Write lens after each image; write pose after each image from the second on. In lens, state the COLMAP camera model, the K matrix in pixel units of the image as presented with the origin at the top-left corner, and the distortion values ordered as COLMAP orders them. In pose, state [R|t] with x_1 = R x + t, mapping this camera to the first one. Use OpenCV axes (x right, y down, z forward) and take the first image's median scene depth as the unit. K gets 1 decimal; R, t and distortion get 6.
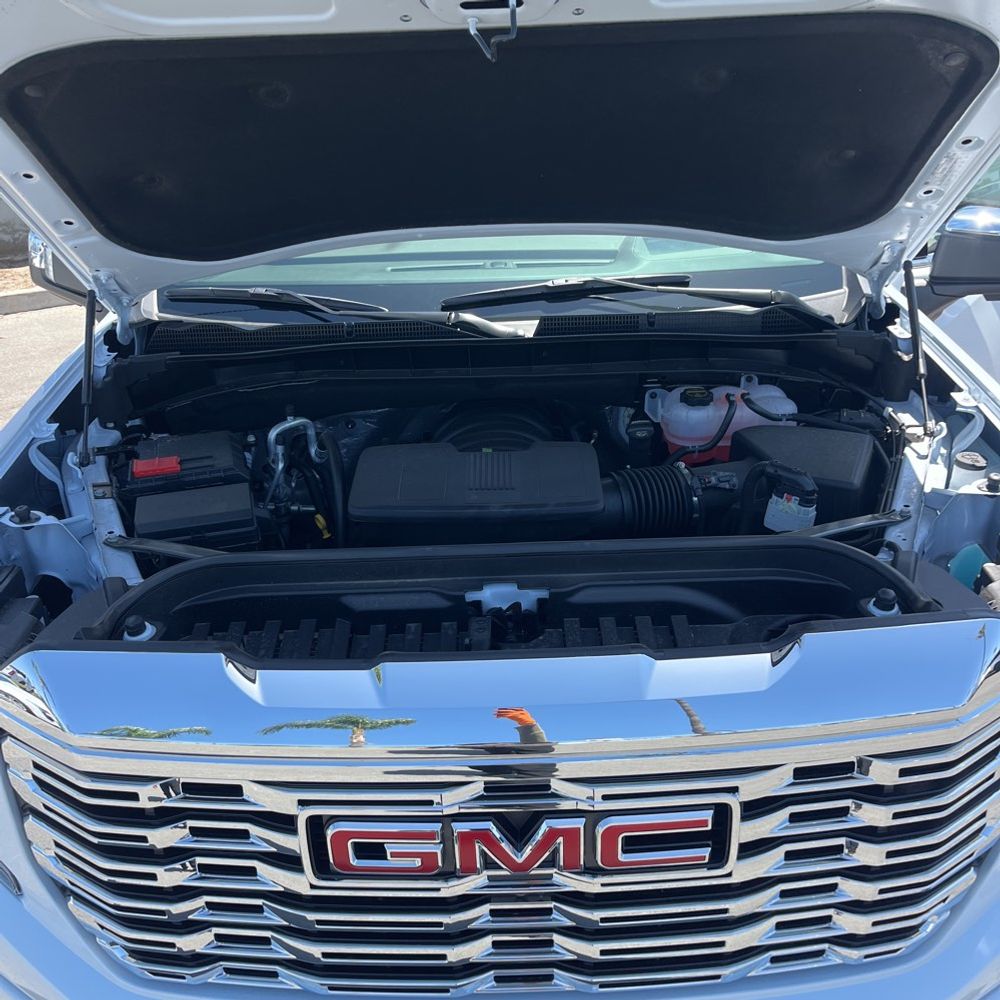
lens RADIAL K [[1013.0, 0, 502.1], [0, 1013.0, 493.7], [0, 0, 1]] dist [0.025668, 0.000000]
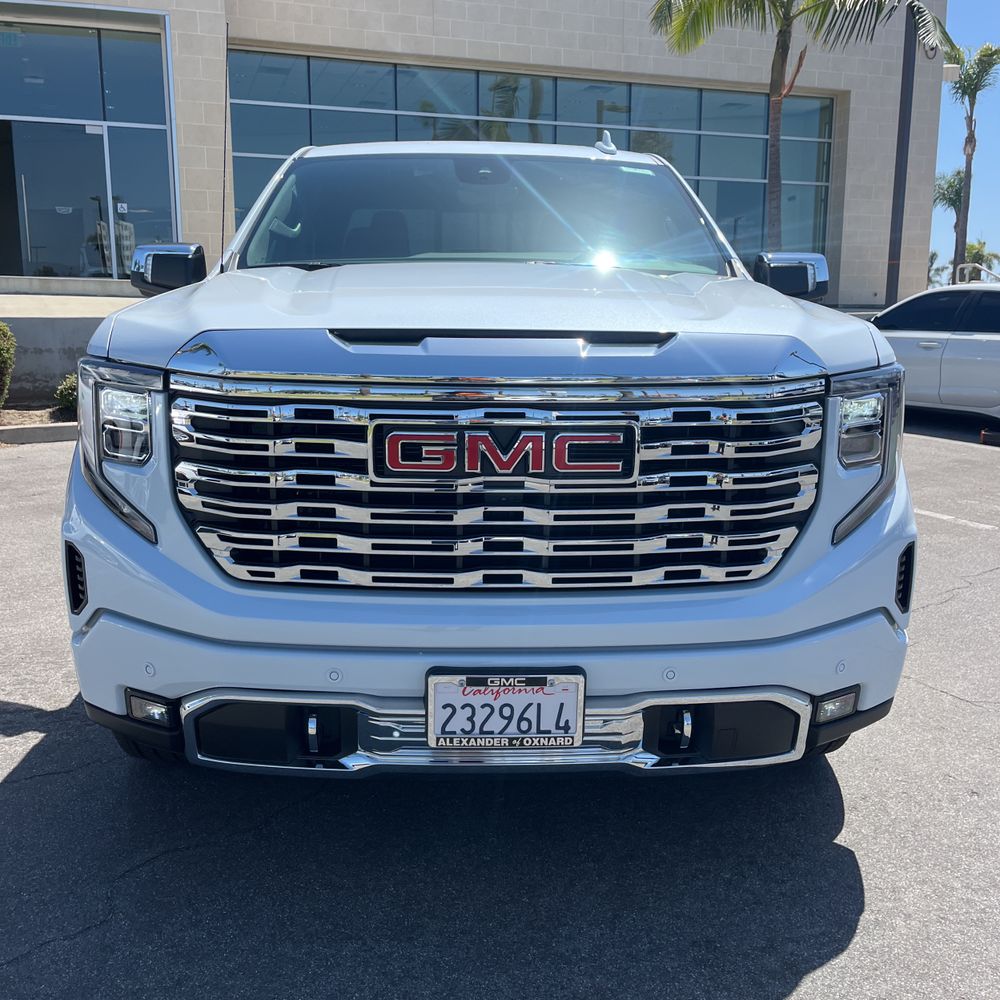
lens RADIAL K [[1013.0, 0, 506.4], [0, 1013.0, 494.3], [0, 0, 1]] dist [0.025668, 0.000000]
pose [[0.998214, 0.039447, 0.044868, -0.049627], [-0.027422, 0.969759, -0.242520, 0.793771], [-0.053078, 0.240856, 0.969108, -0.530648]]
